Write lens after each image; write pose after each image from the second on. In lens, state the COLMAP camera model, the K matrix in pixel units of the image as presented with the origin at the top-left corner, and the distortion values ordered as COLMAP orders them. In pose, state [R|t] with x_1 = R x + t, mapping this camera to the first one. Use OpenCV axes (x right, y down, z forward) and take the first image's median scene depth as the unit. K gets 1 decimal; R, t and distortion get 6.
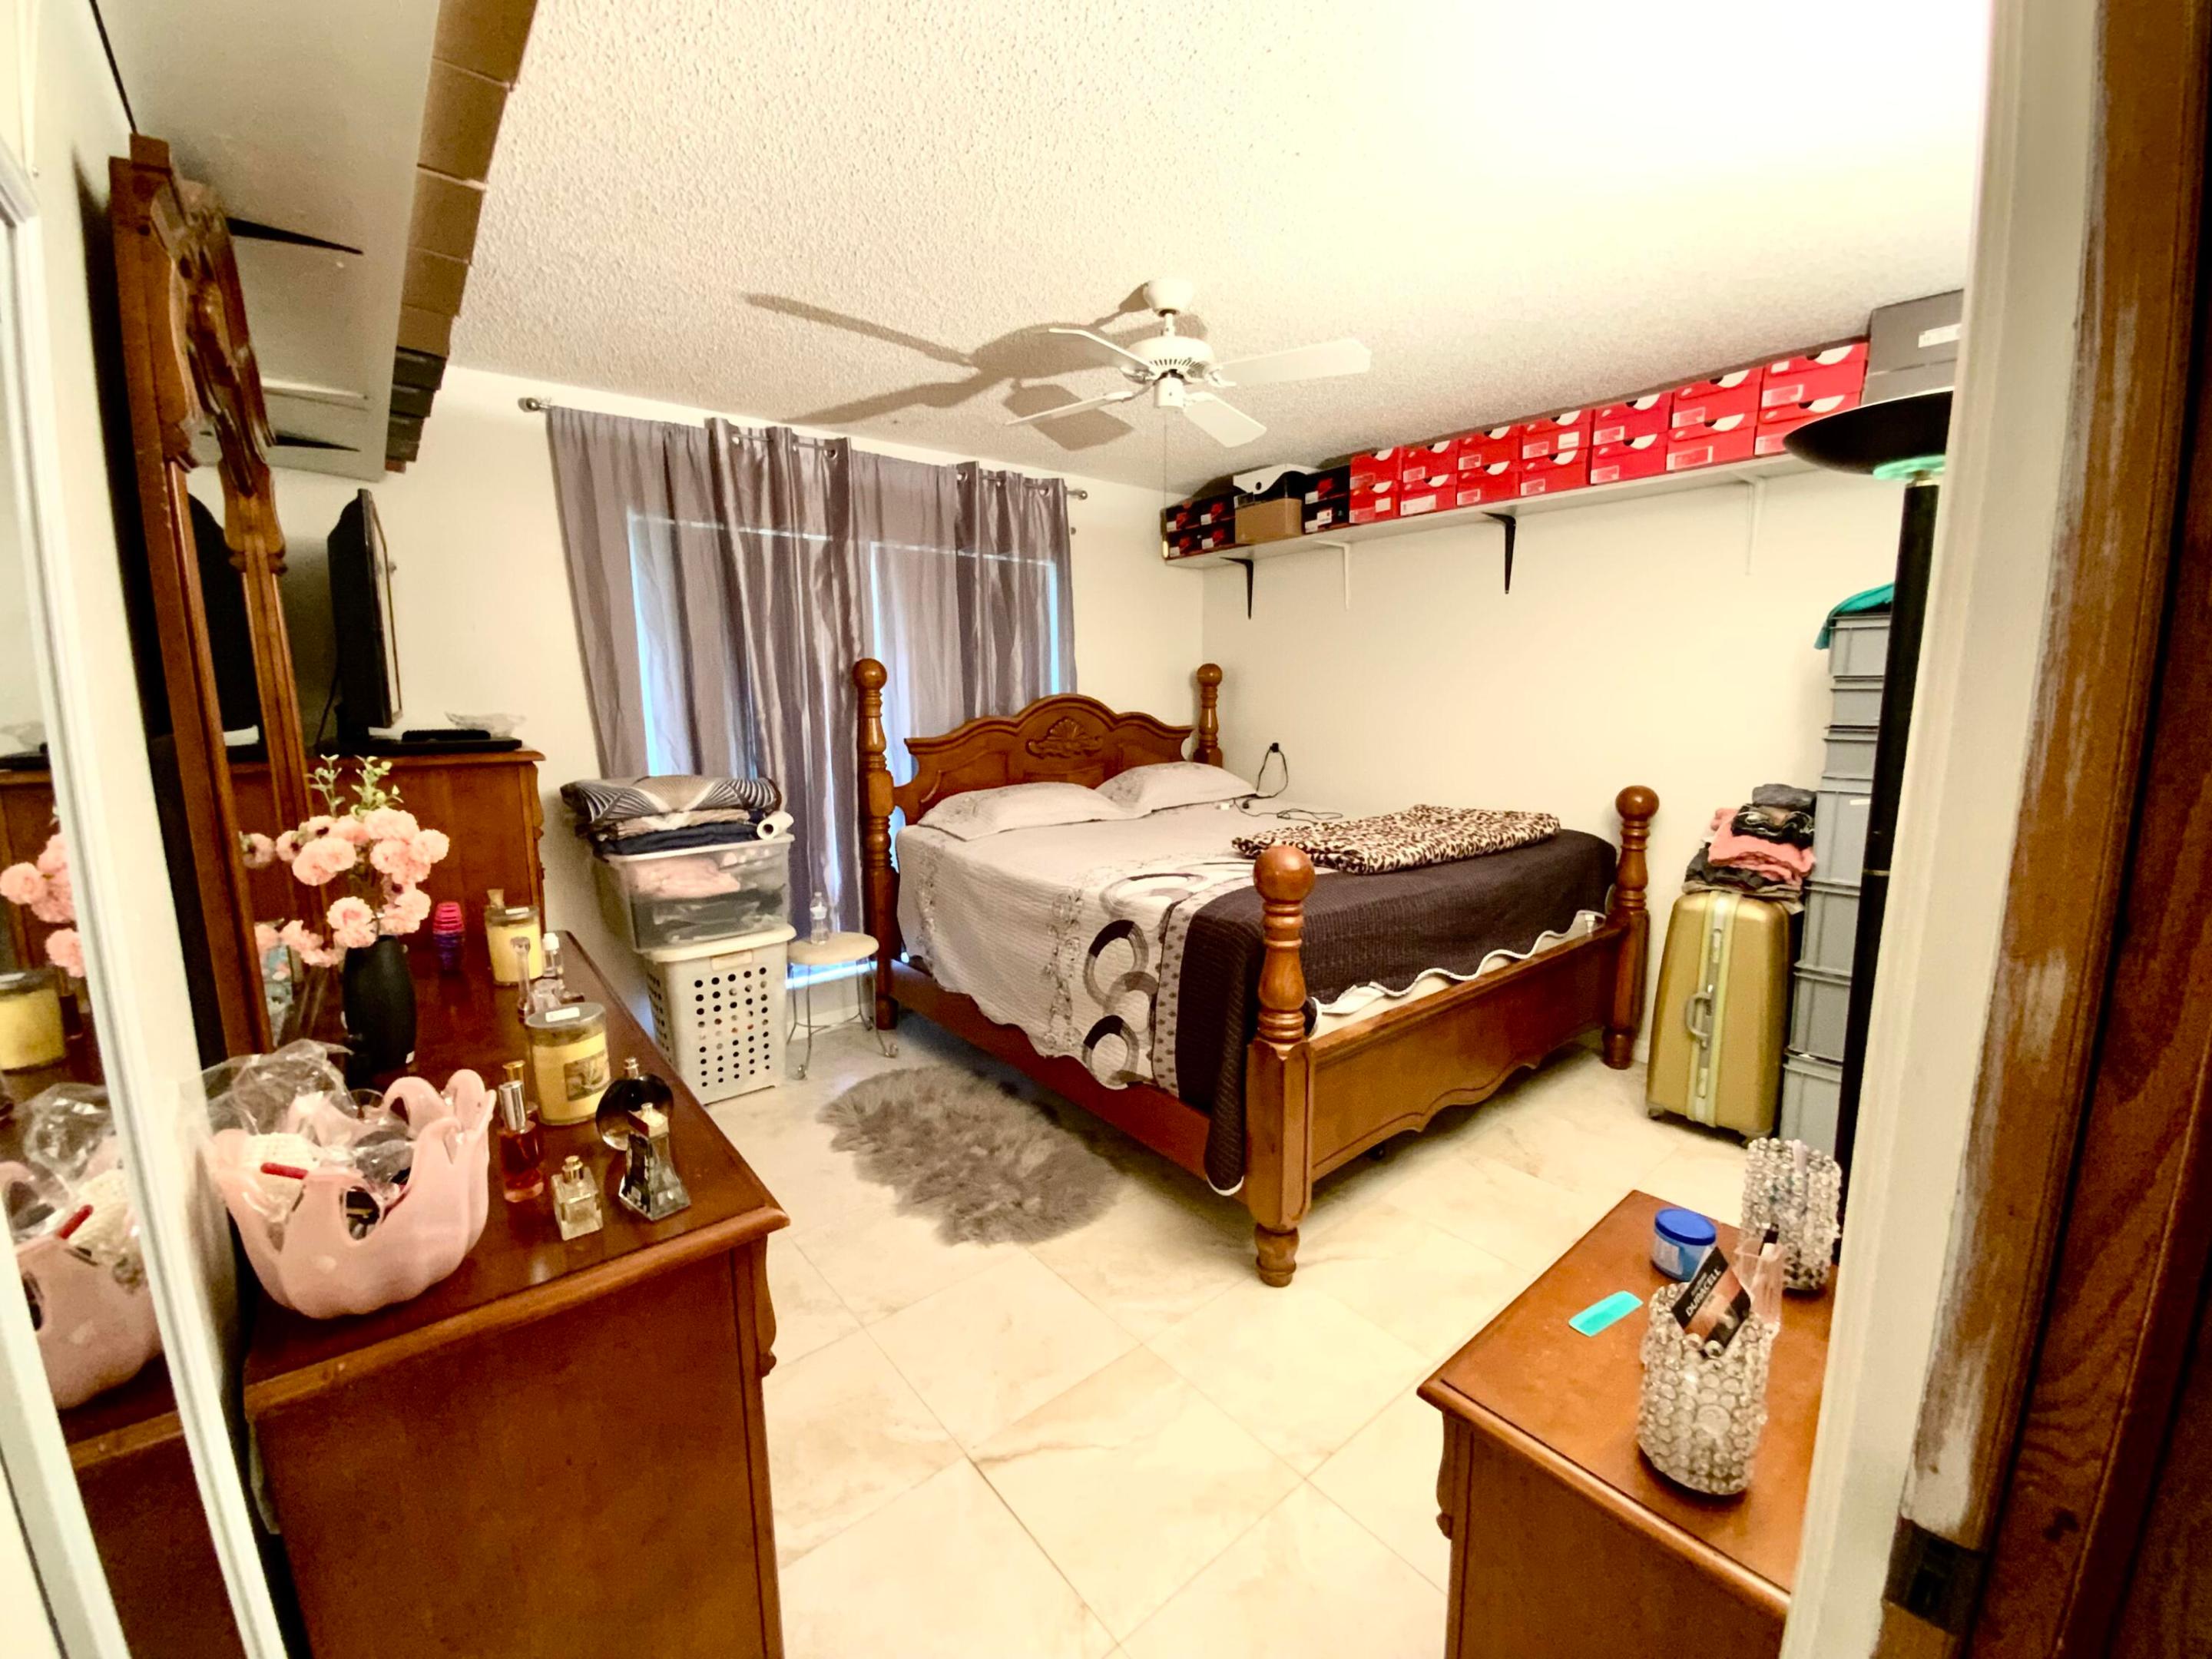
lens RADIAL K [[898.4, 0, 1120.7], [0, 898.4, 836.0], [0, 0, 1]] dist [-0.000125, -0.011145]
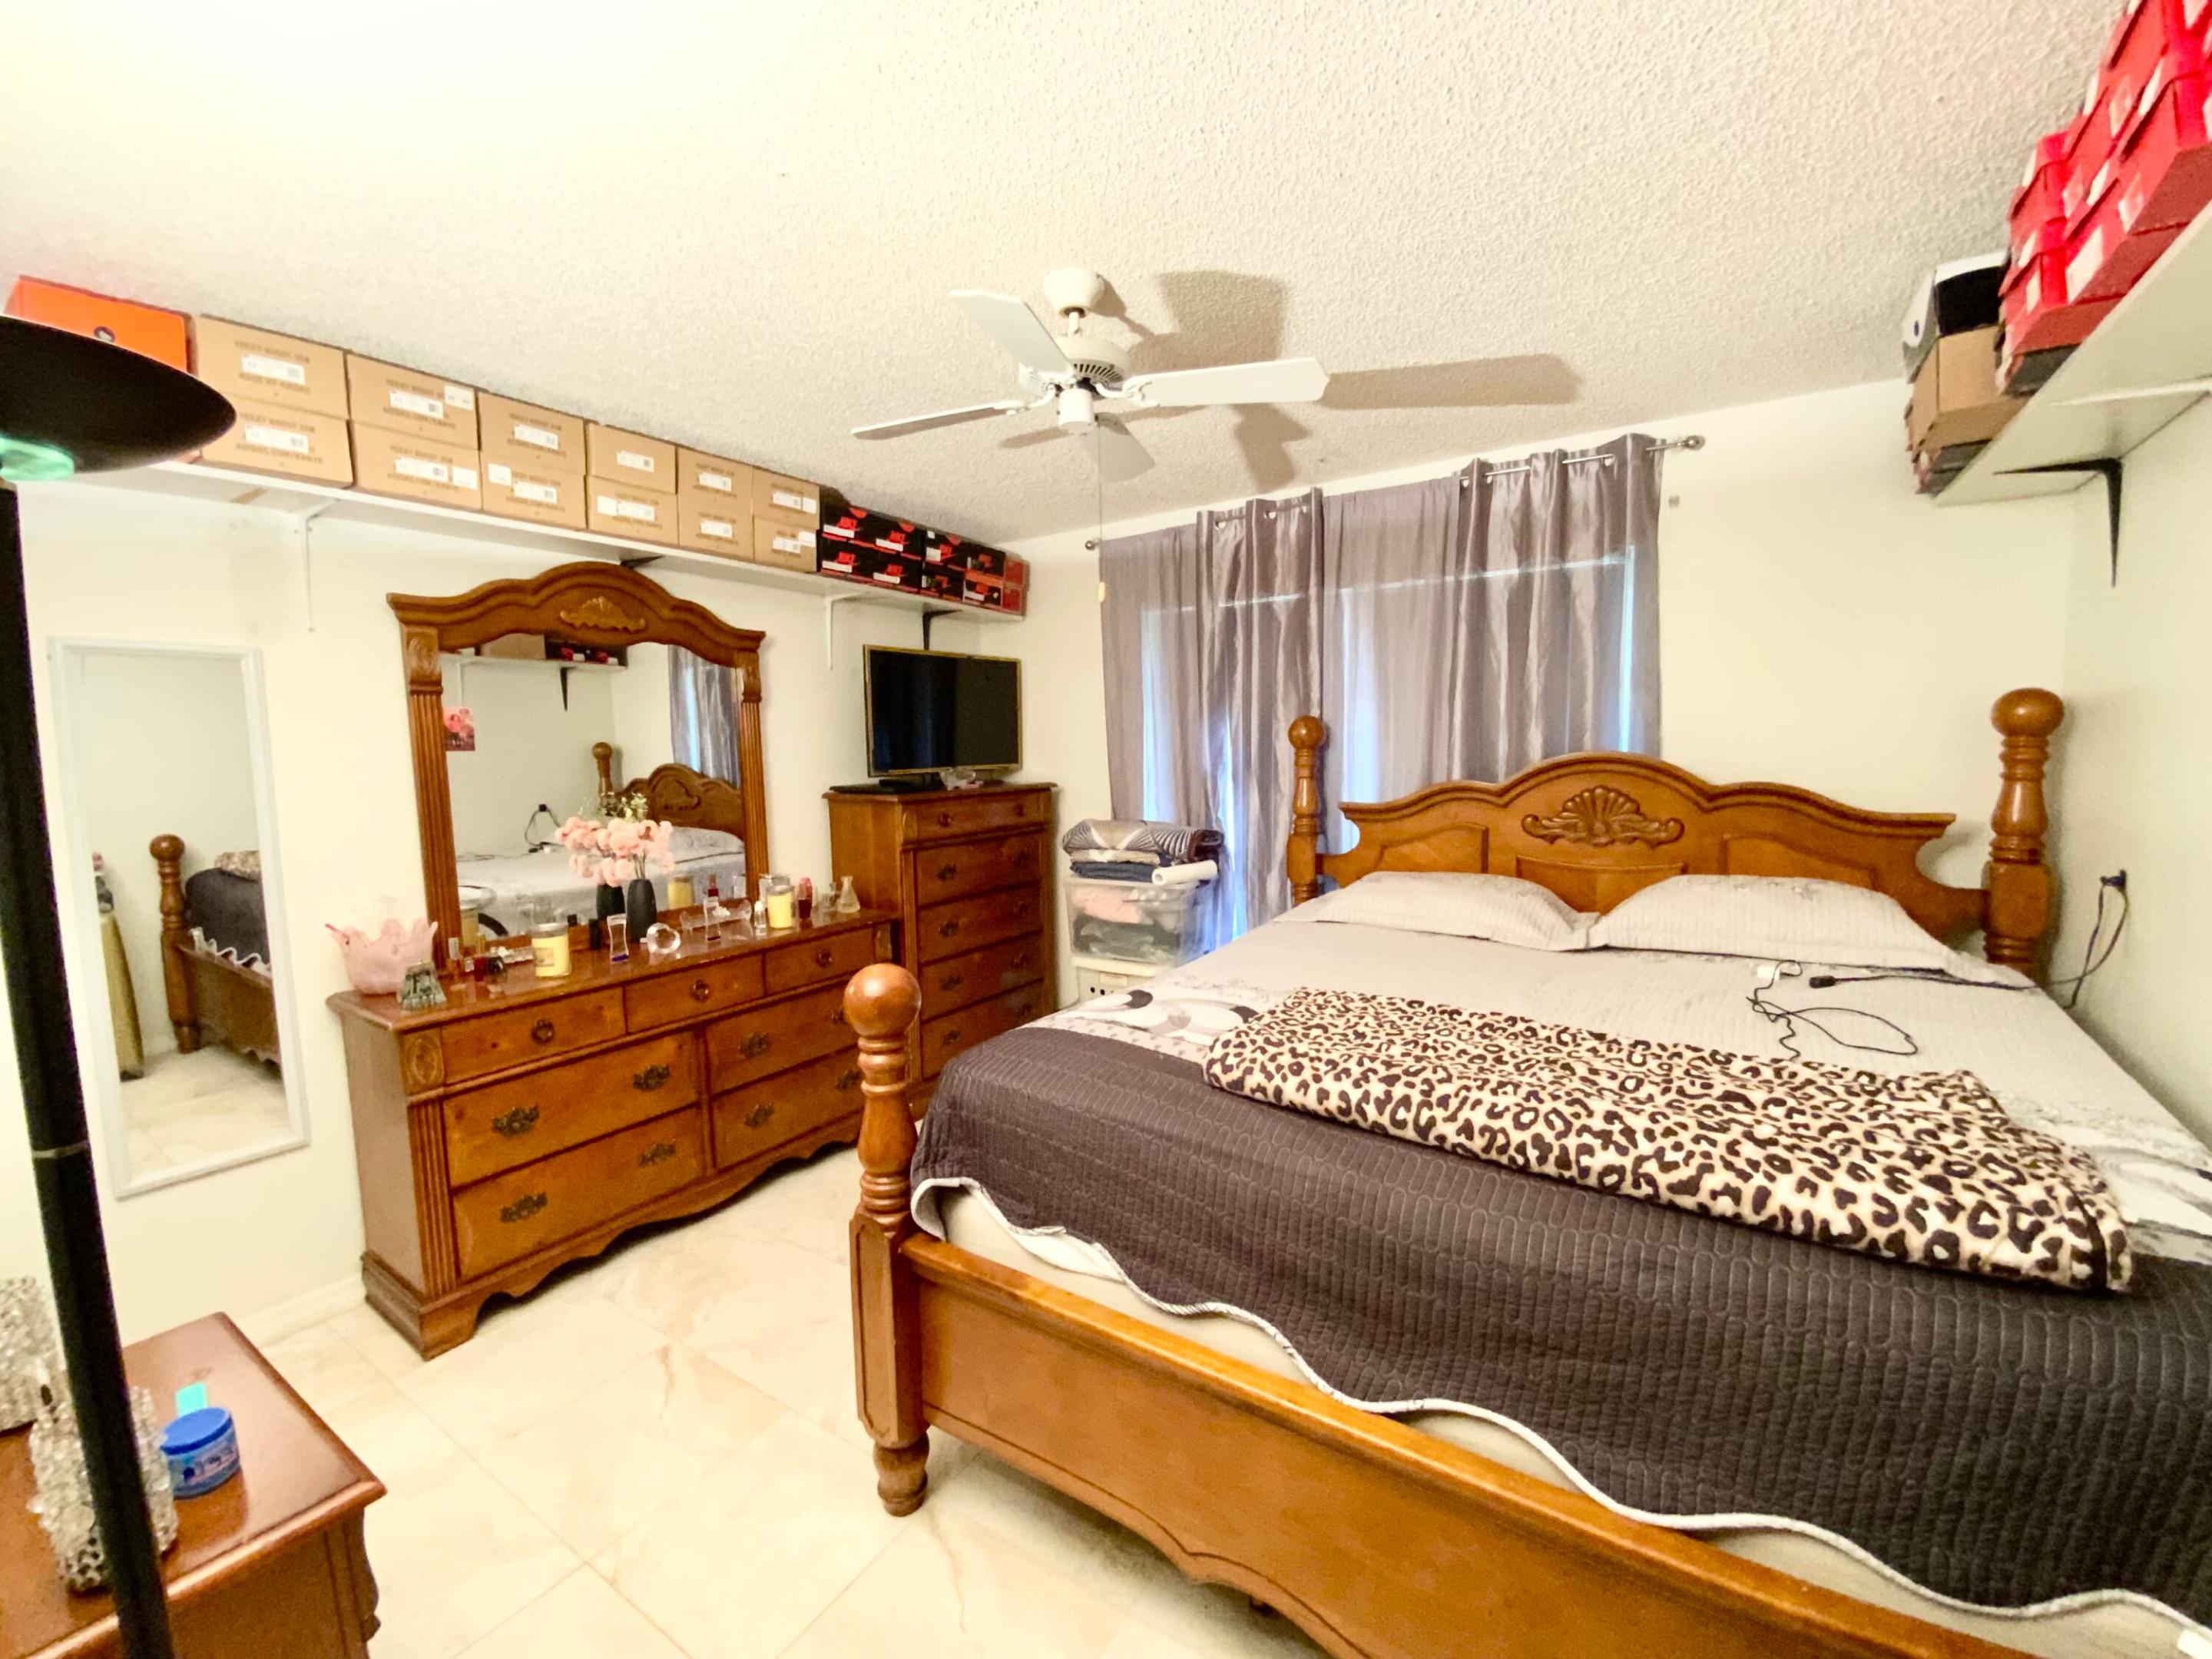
lens RADIAL K [[898.4, 0, 1117.7], [0, 898.4, 827.6], [0, 0, 1]] dist [-0.000125, -0.011145]
pose [[0.282289, 0.091767, -0.954930, 0.648827], [-0.132689, 0.989582, 0.055873, -0.119947], [0.950109, 0.110937, 0.291524, 0.615751]]
